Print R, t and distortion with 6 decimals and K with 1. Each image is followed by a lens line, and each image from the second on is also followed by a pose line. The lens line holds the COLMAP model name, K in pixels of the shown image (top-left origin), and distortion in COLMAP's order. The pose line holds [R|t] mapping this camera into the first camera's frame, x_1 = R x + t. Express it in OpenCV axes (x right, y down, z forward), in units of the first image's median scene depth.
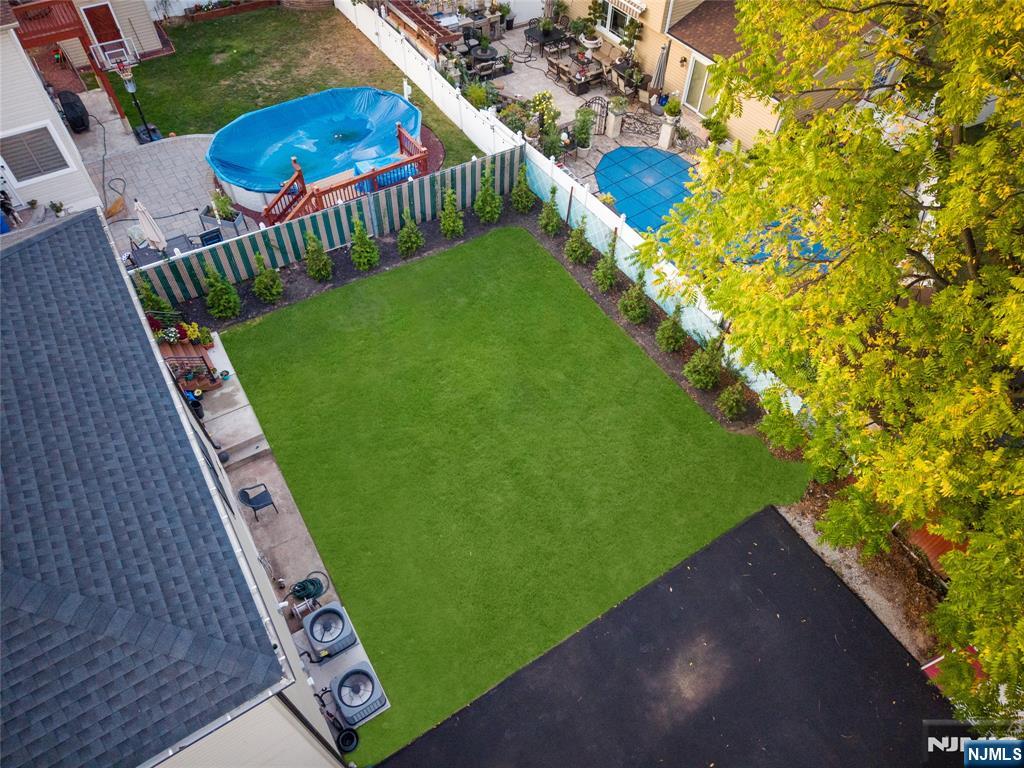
lens RADIAL K [[689.9, 0, 511.6], [0, 689.9, 384.1], [0, 0, 1]] dist [0.018408, -0.020658]
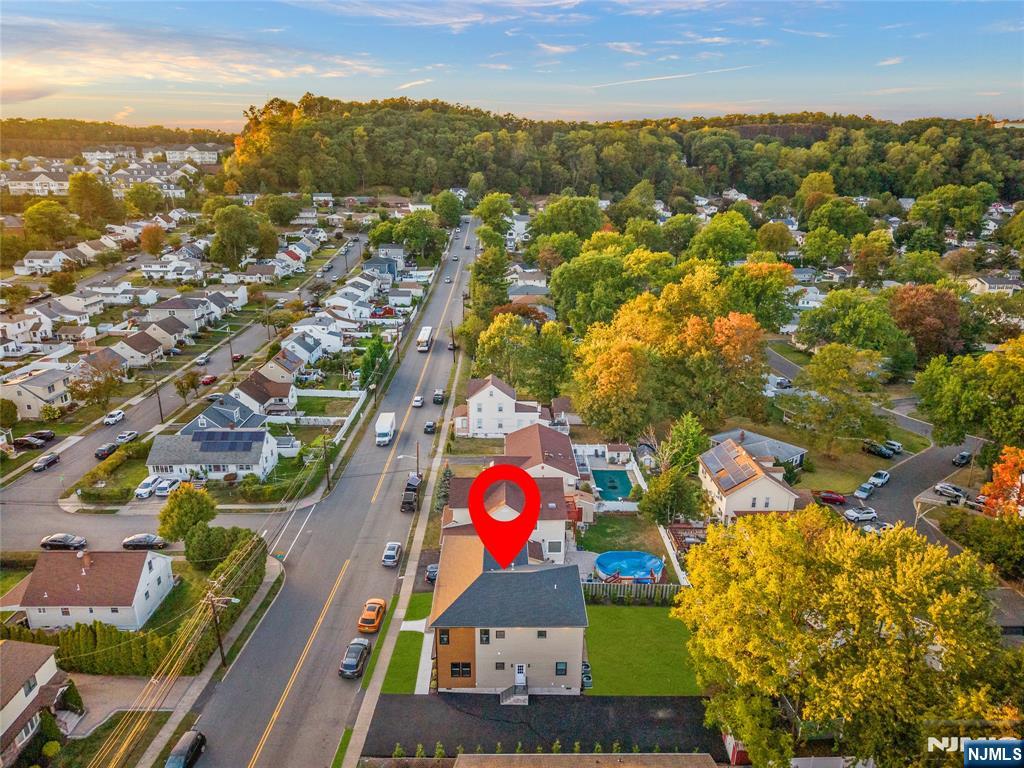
lens RADIAL K [[689.9, 0, 515.7], [0, 689.9, 382.8], [0, 0, 1]] dist [0.018408, -0.020658]
pose [[0.850596, 0.154892, -0.502489, 0.783371], [-0.413261, 0.787799, -0.456715, 0.685677], [0.325118, 0.596139, 0.734109, -2.100119]]
